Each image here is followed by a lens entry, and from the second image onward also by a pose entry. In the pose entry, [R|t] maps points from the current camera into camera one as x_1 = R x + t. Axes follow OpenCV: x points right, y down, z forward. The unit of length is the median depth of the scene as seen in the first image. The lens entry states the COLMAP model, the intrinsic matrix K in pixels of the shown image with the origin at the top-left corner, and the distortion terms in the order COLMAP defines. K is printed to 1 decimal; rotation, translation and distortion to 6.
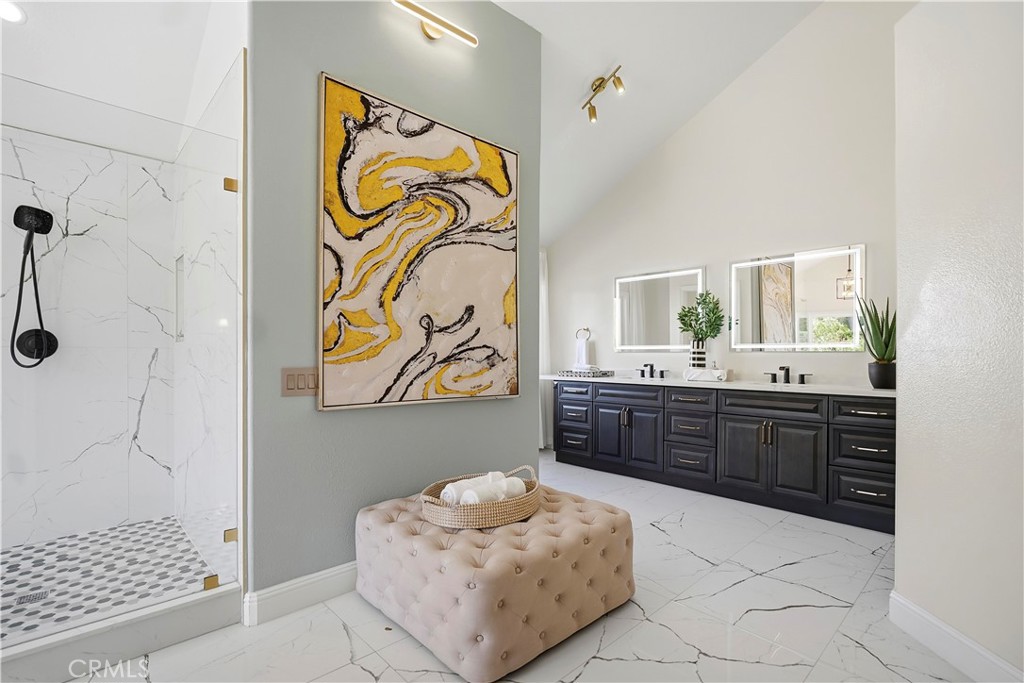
lens RADIAL K [[466.1, 0, 522.7], [0, 466.1, 358.8], [0, 0, 1]] dist [-0.012699, 0.004975]
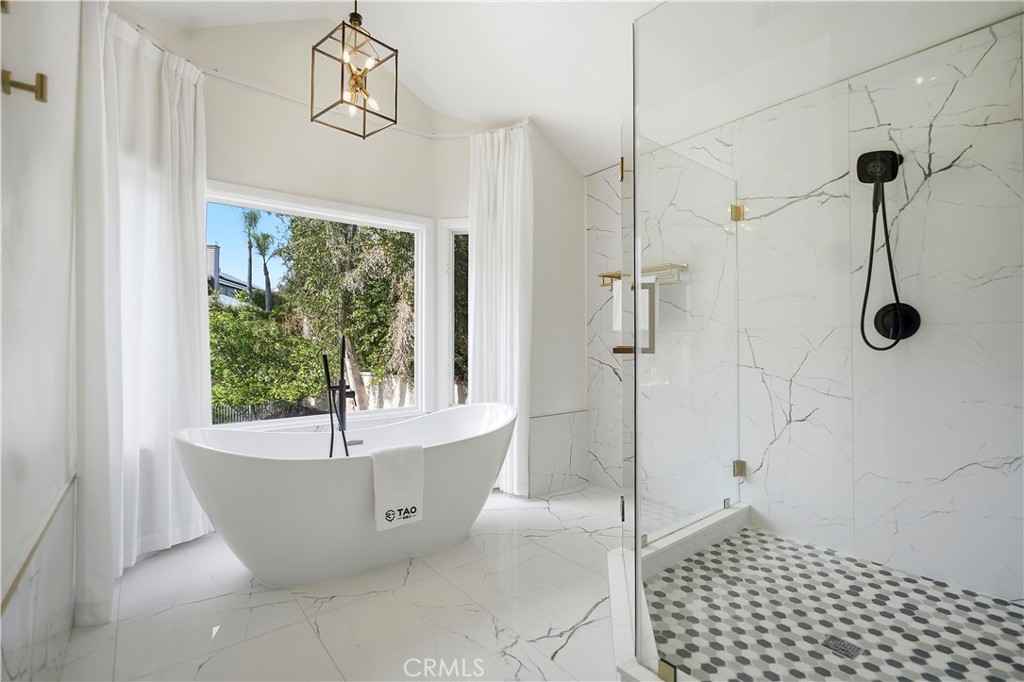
lens RADIAL K [[466.1, 0, 512.8], [0, 466.1, 336.1], [0, 0, 1]] dist [-0.012699, 0.004975]
pose [[-0.108213, -0.018155, -0.993962, -0.186572], [-0.008389, 0.999814, -0.017349, 0.013740], [0.994092, 0.006461, -0.108345, 0.446441]]
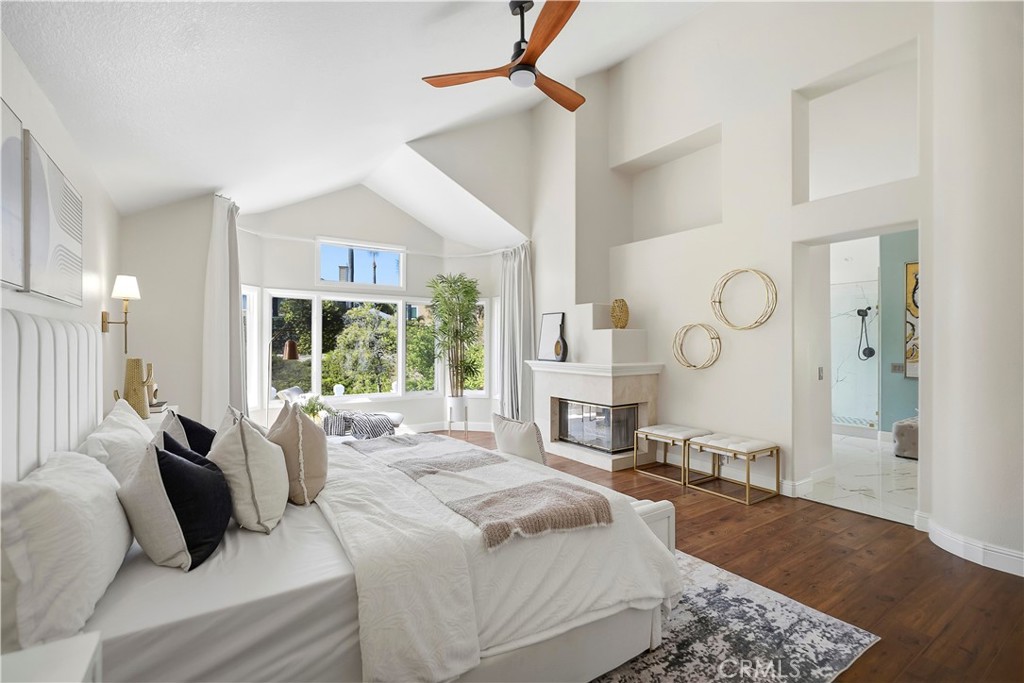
lens RADIAL K [[466.1, 0, 509.7], [0, 466.1, 343.8], [0, 0, 1]] dist [-0.012699, 0.004975]
pose [[-0.166664, 0.001500, -0.986013, 2.362645], [-0.012926, 0.999910, 0.003706, -0.070217], [0.985929, 0.013363, -0.166630, -0.801992]]
